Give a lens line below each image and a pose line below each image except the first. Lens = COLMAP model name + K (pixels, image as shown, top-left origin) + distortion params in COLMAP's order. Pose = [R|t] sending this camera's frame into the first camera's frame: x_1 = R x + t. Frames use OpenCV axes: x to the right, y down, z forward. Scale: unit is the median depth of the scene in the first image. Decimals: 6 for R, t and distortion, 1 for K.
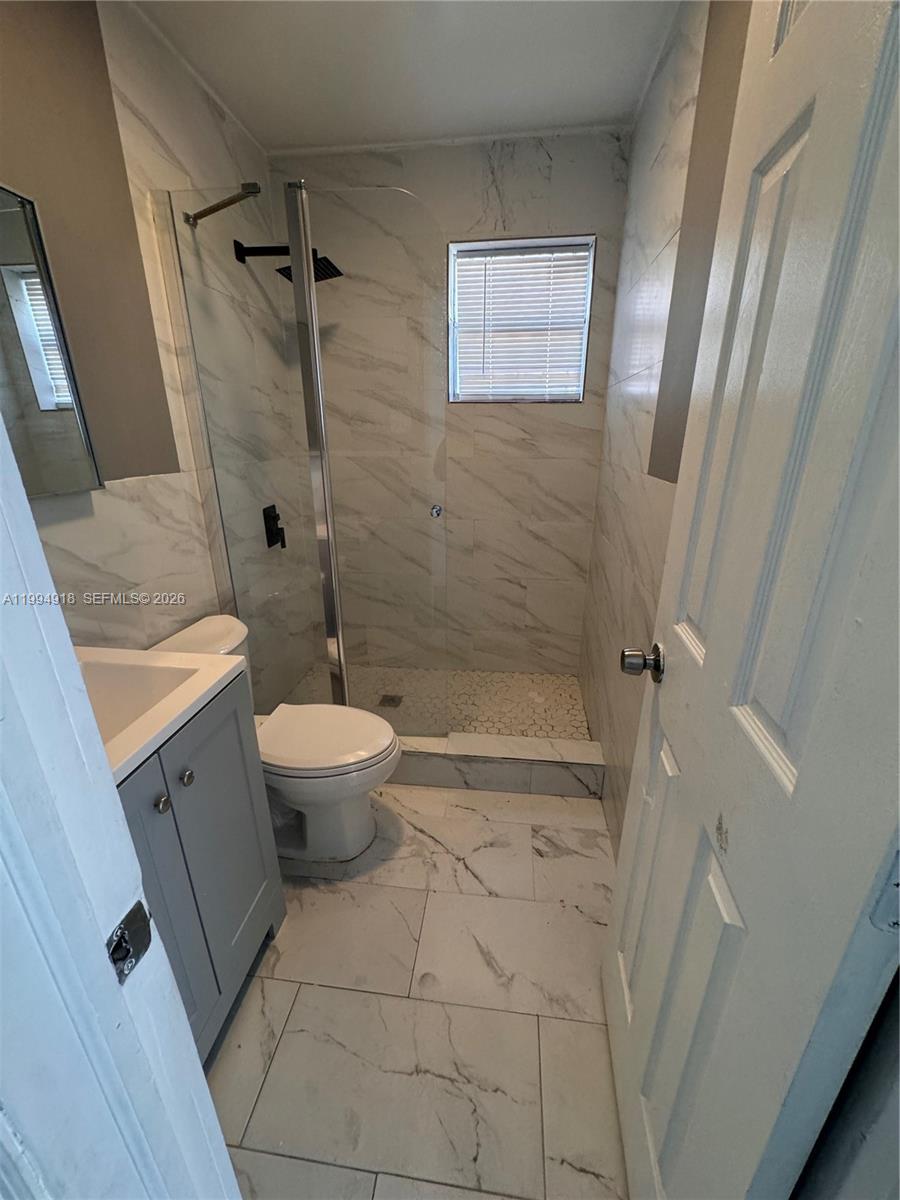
lens RADIAL K [[480.2, 0, 449.0], [0, 480.2, 599.8], [0, 0, 1]] dist [-0.001509, 0.000559]
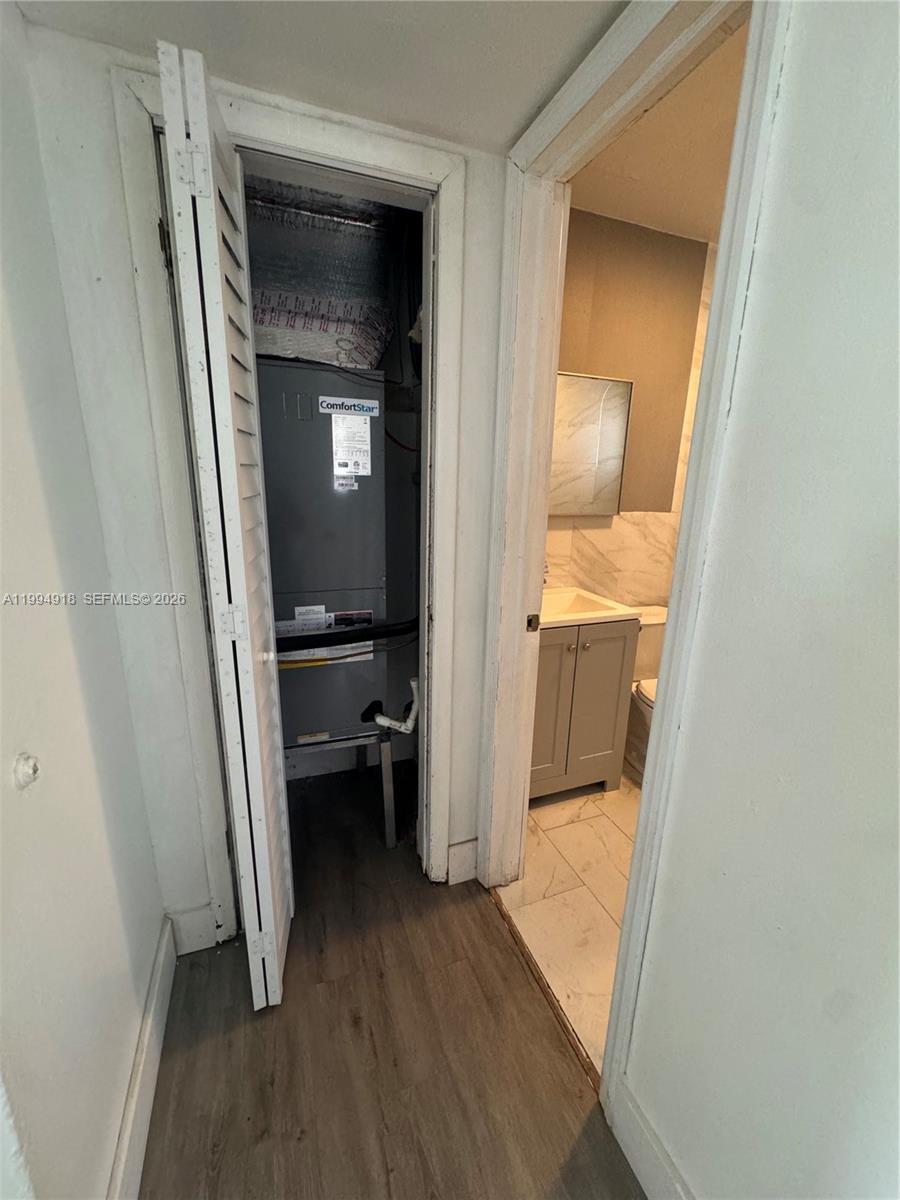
lens RADIAL K [[488.0, 0, 450.0], [0, 488.0, 600.0], [0, 0, 1]] dist [-0.009328, 0.000056]
pose [[0.469972, 0.233782, -0.851159, 0.516208], [-0.323540, 0.942800, 0.080308, 0.109790], [0.821248, 0.237642, 0.518728, -0.352453]]
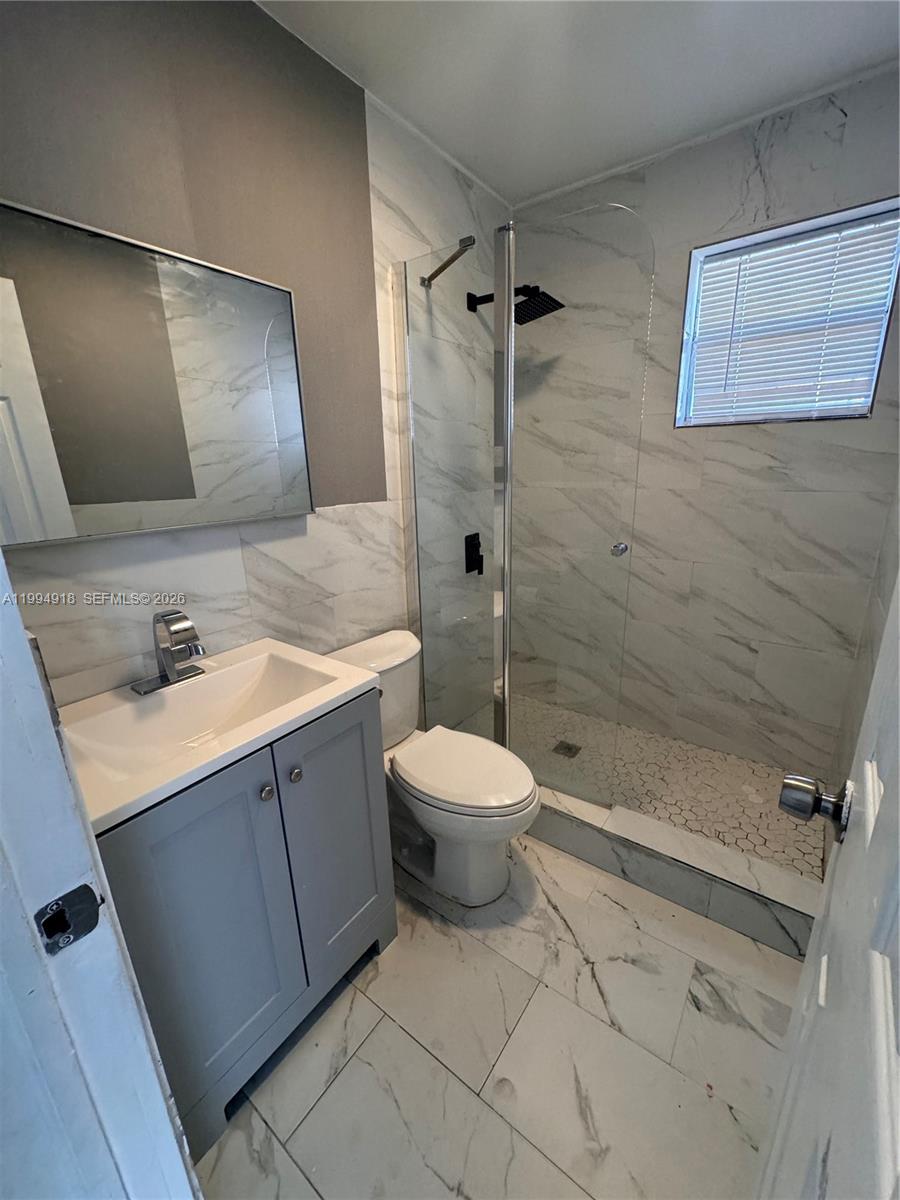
lens RADIAL K [[480.2, 0, 449.0], [0, 480.2, 599.8], [0, 0, 1]] dist [-0.001509, 0.000559]
pose [[0.870431, 0.116146, -0.478393, 0.133587], [-0.144305, 0.989280, -0.022380, -0.029413], [0.470665, 0.088515, 0.877861, 0.090860]]
